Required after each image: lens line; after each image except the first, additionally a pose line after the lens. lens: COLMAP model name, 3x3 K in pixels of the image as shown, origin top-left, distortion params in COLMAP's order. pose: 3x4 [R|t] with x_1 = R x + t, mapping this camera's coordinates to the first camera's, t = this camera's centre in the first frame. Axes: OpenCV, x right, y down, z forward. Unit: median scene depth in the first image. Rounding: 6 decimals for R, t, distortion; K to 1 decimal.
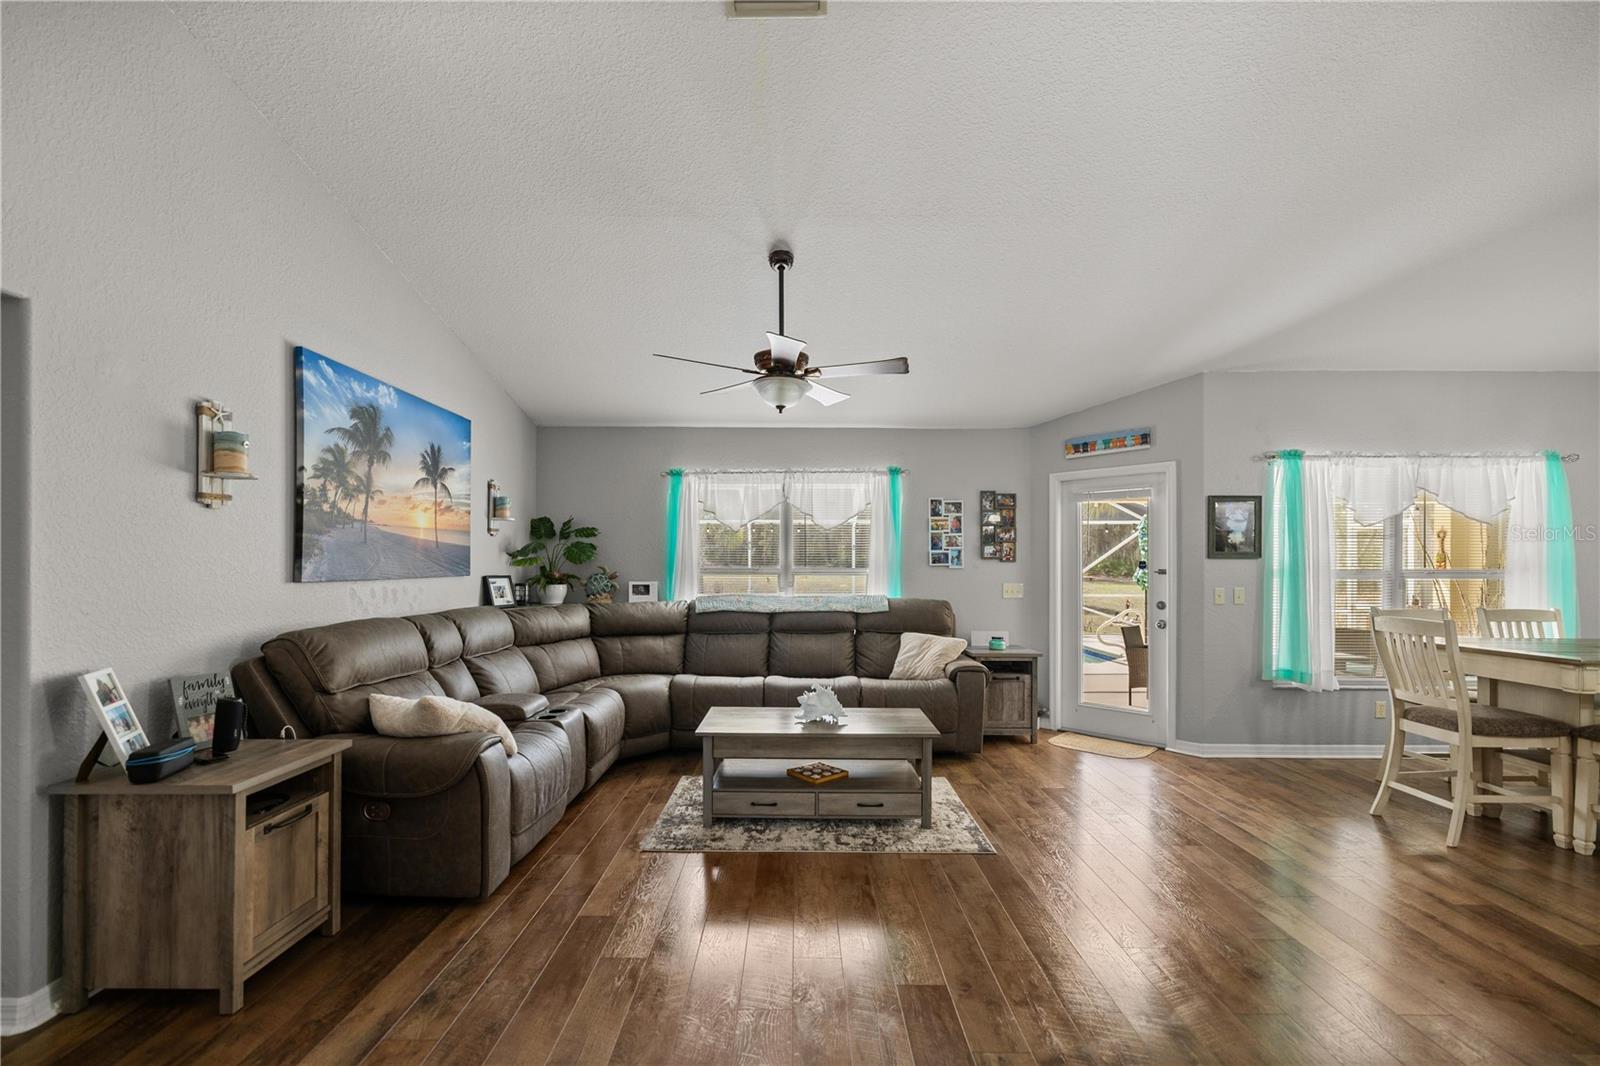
lens RADIAL K [[680.2, 0, 792.7], [0, 680.2, 564.1], [0, 0, 1]] dist [0.001368, 0.000075]
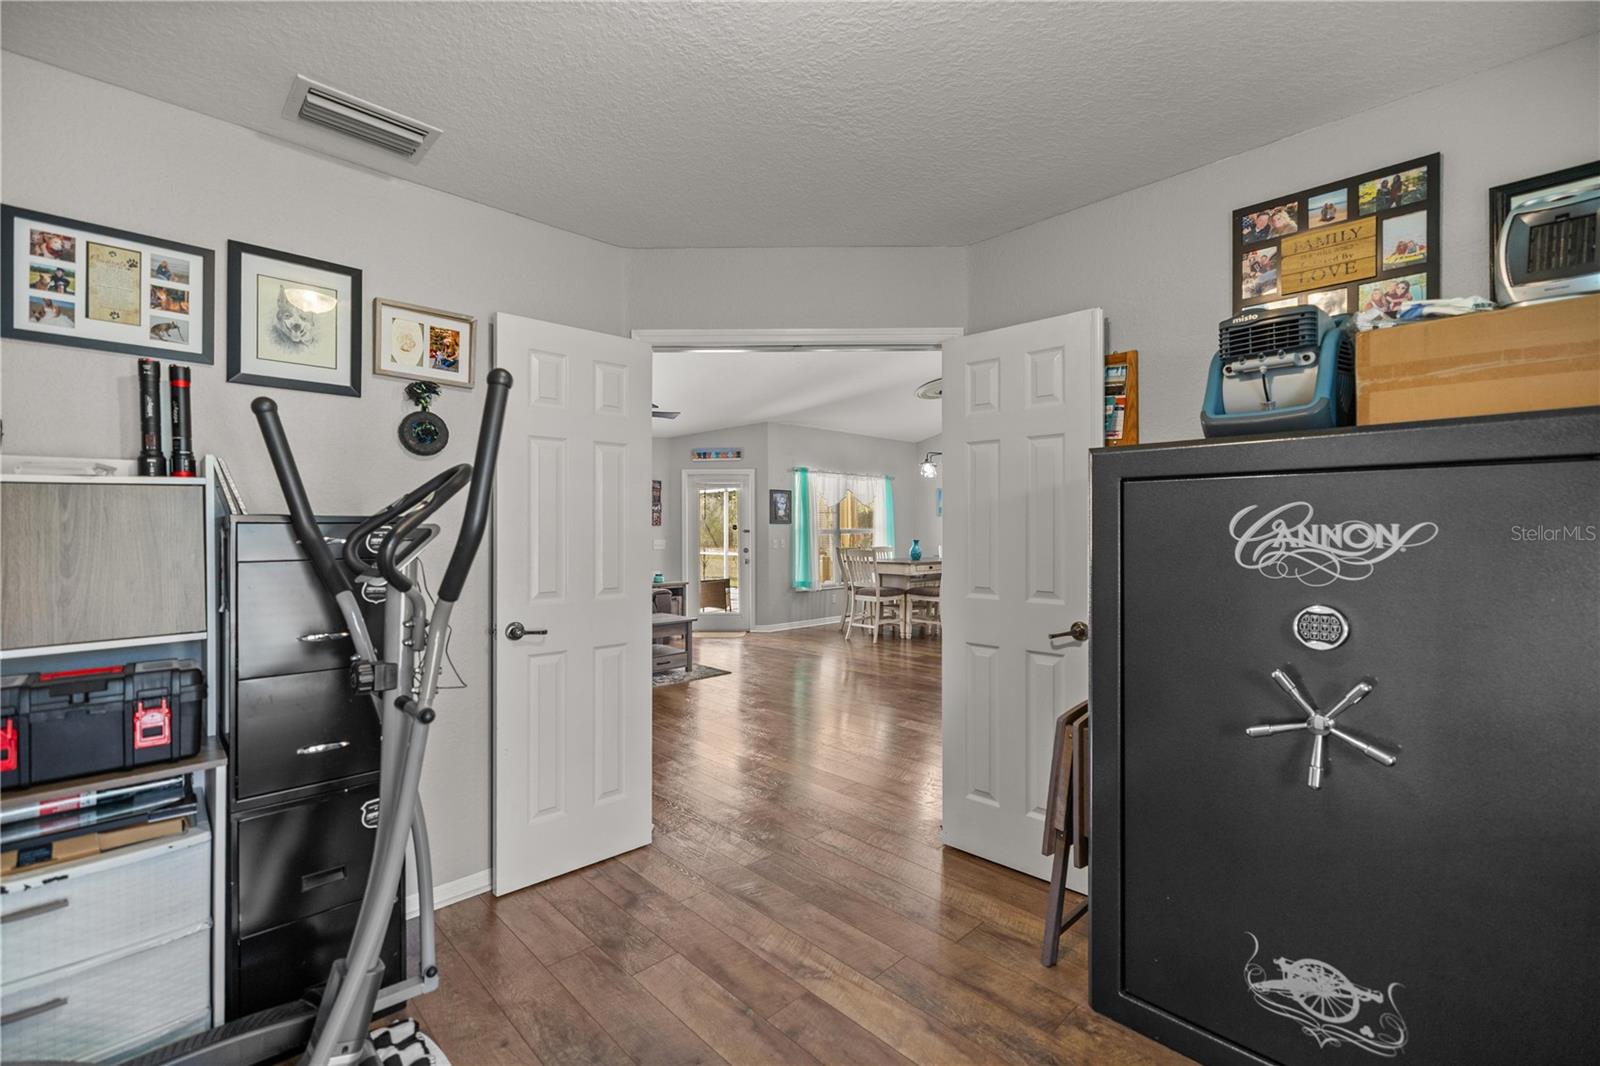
lens RADIAL K [[666.6, 0, 797.7], [0, 666.6, 531.0], [0, 0, 1]] dist [0.001079, 0.000130]
pose [[0.713613, -0.006225, 0.700513, -0.556172], [0.003372, 0.999979, 0.005452, 0.002061], [-0.700532, -0.001529, 0.713619, -0.310871]]
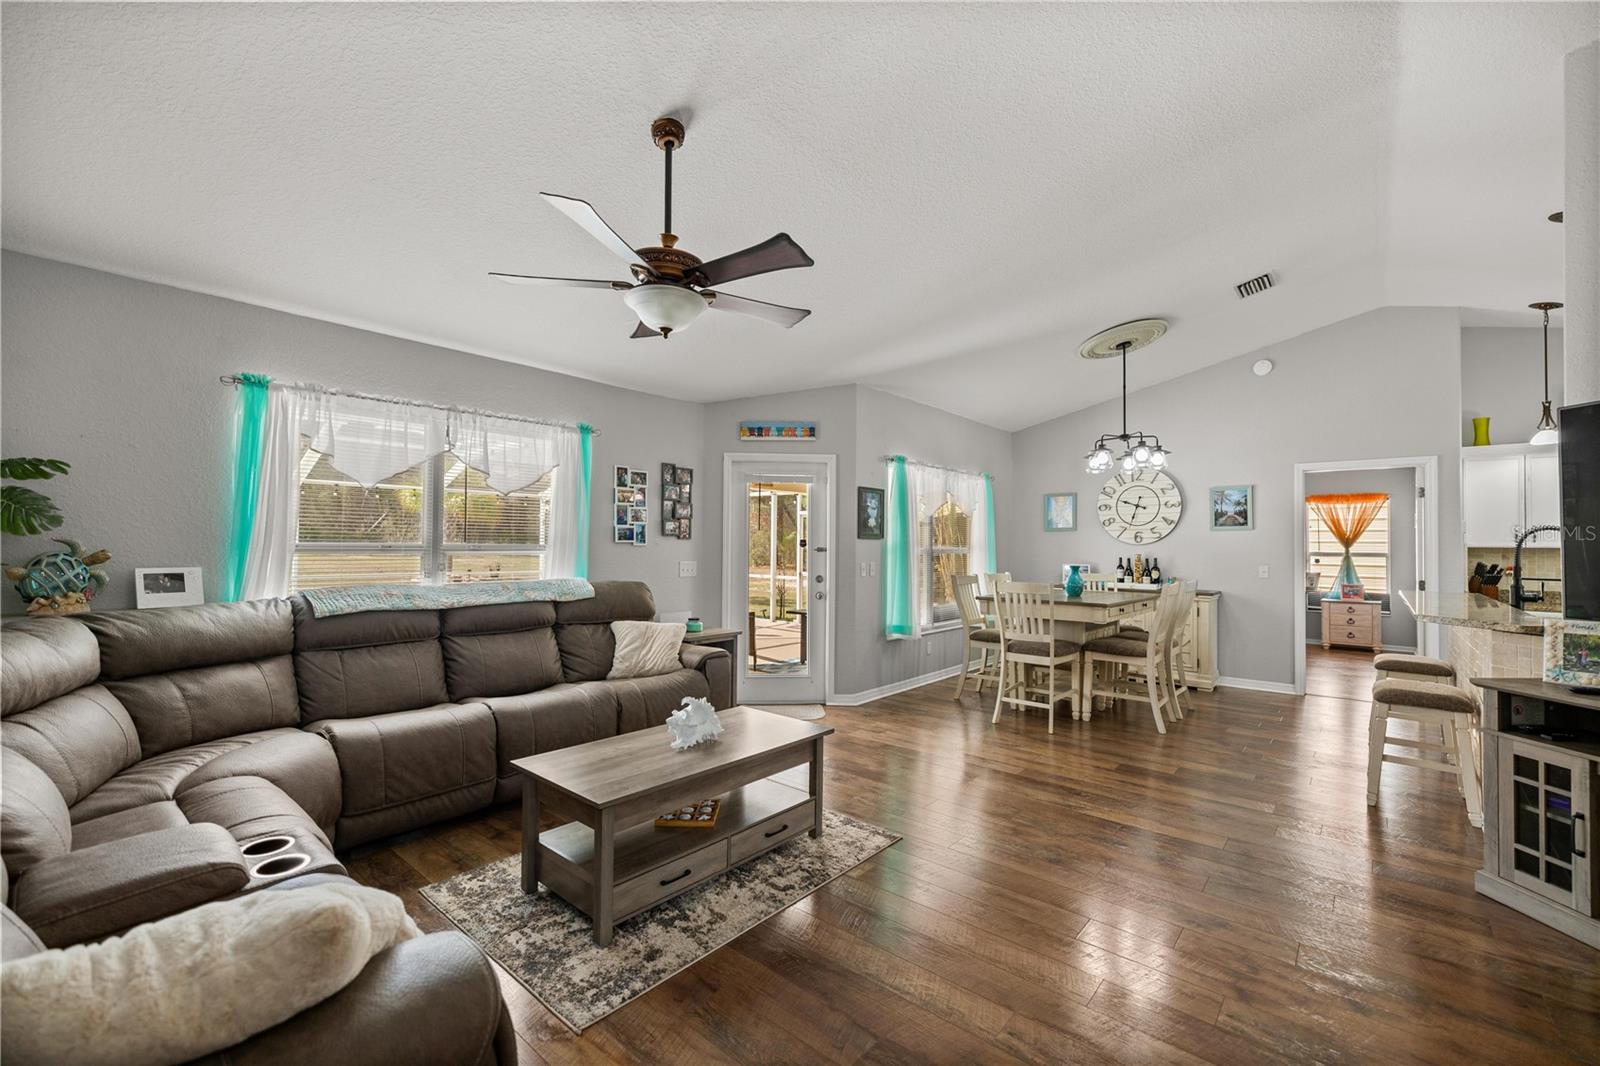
lens RADIAL K [[666.6, 0, 797.7], [0, 666.6, 531.0], [0, 0, 1]] dist [0.001079, 0.000130]
pose [[0.652744, 0.020417, 0.757303, -0.326991], [-0.009587, 0.999779, -0.018691, 0.001455], [-0.757518, 0.004941, 0.652796, 0.294146]]
